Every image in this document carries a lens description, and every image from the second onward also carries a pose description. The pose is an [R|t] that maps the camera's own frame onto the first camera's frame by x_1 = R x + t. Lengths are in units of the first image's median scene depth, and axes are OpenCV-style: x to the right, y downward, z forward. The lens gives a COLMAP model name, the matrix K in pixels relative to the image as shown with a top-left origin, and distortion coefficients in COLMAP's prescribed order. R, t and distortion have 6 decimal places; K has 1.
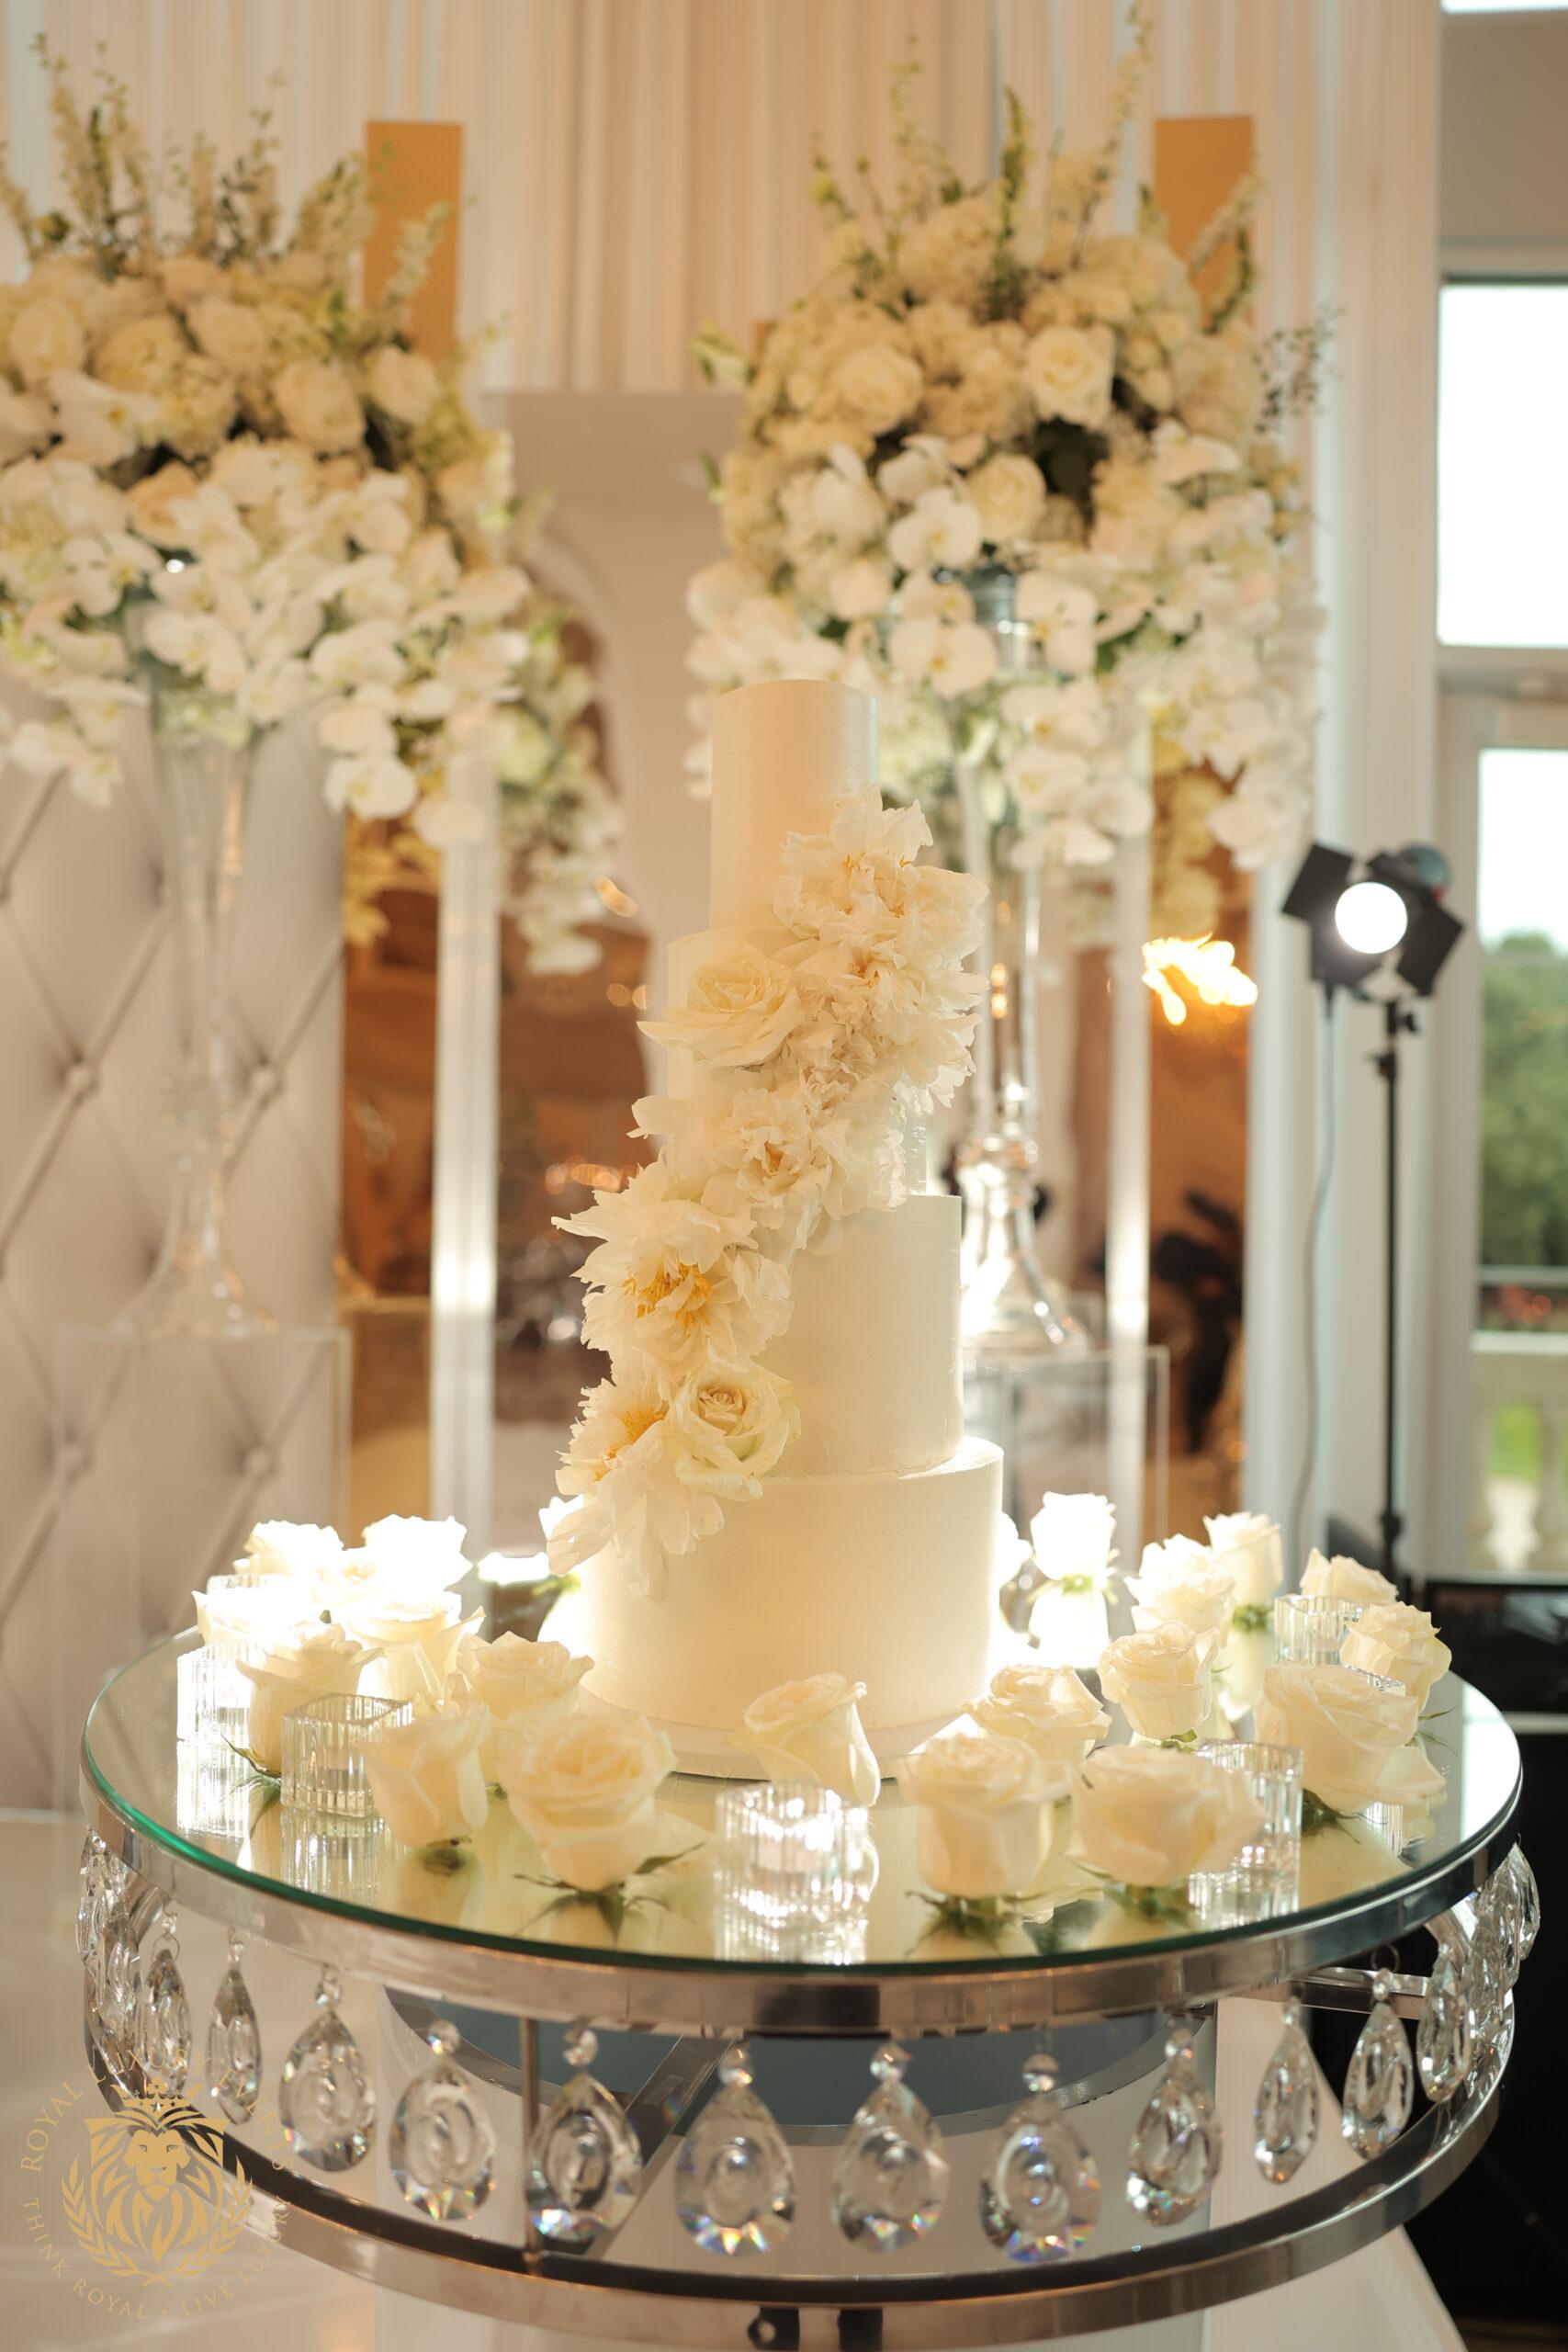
lens RADIAL K [[1705.9, 0, 784.0], [0, 1705.9, 1176.0], [0, 0, 1]] dist [-0.059693, 0.000241]
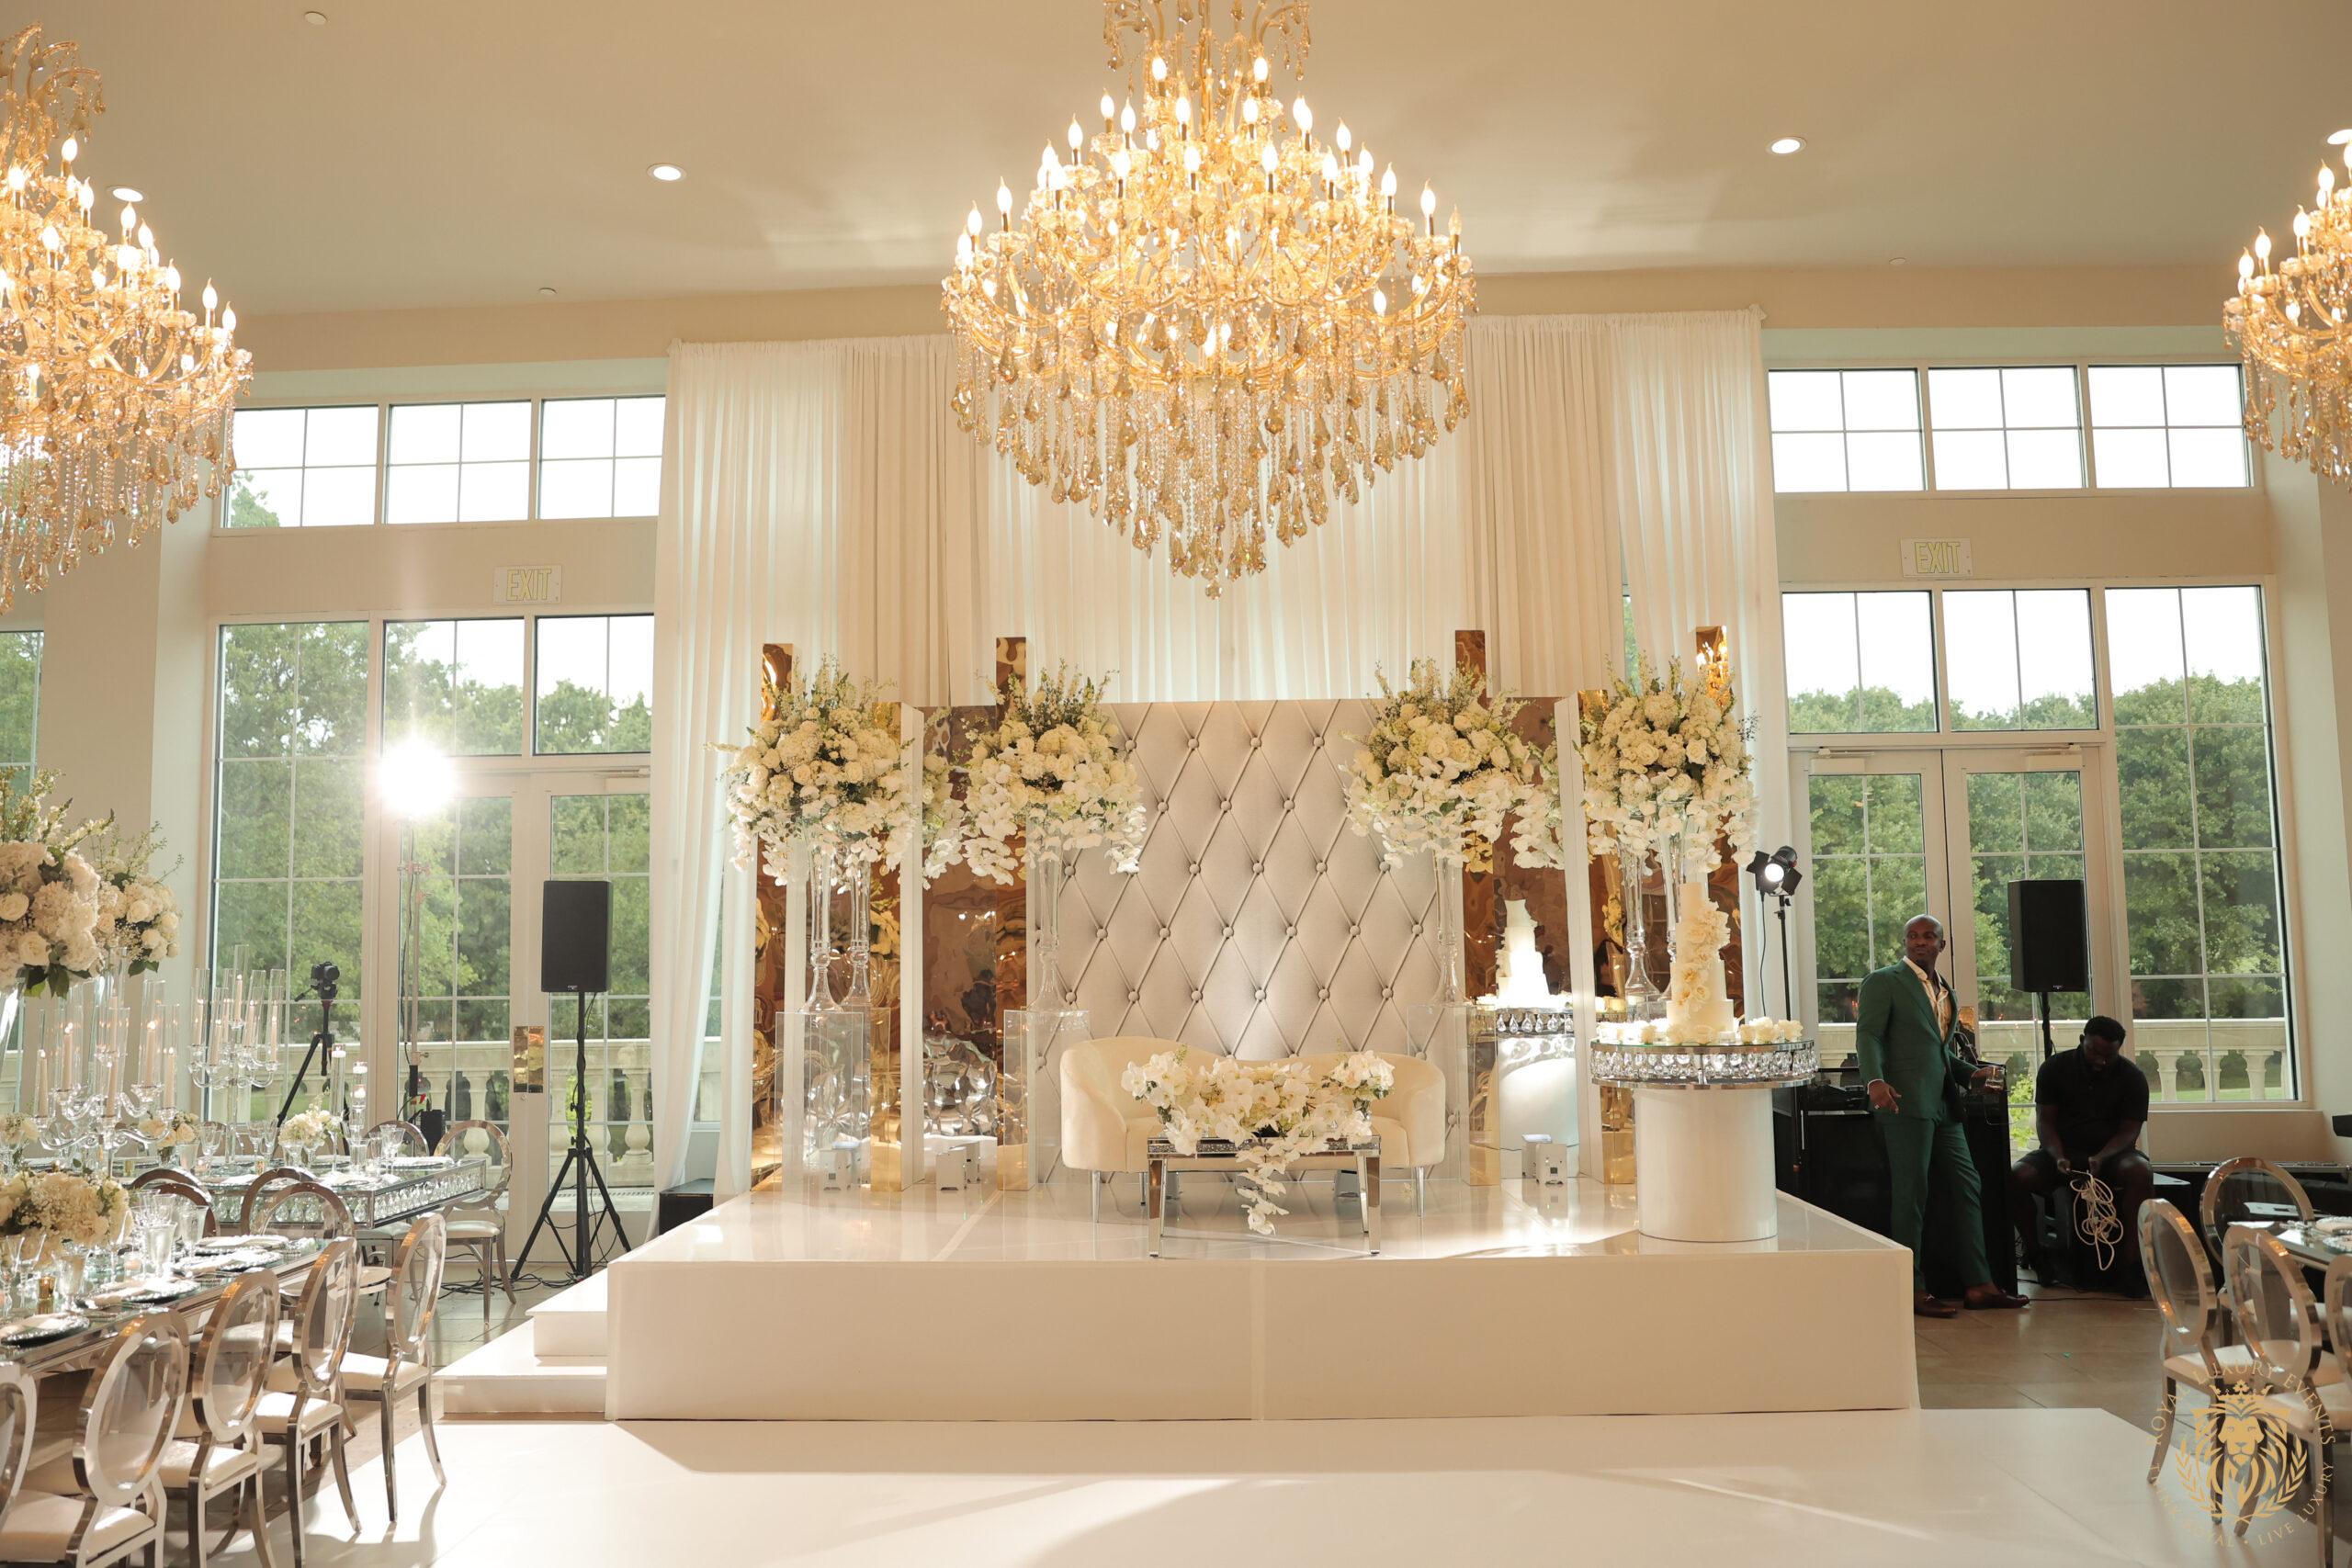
lens RADIAL K [[1705.9, 0, 1176.0], [0, 1705.9, 784.0], [0, 0, 1]] dist [-0.059693, 0.000241]
pose [[0.999231, -0.032880, 0.021350, -1.120333], [0.034669, 0.995368, -0.089670, -0.079487], [-0.018303, 0.090342, 0.995743, -2.897701]]
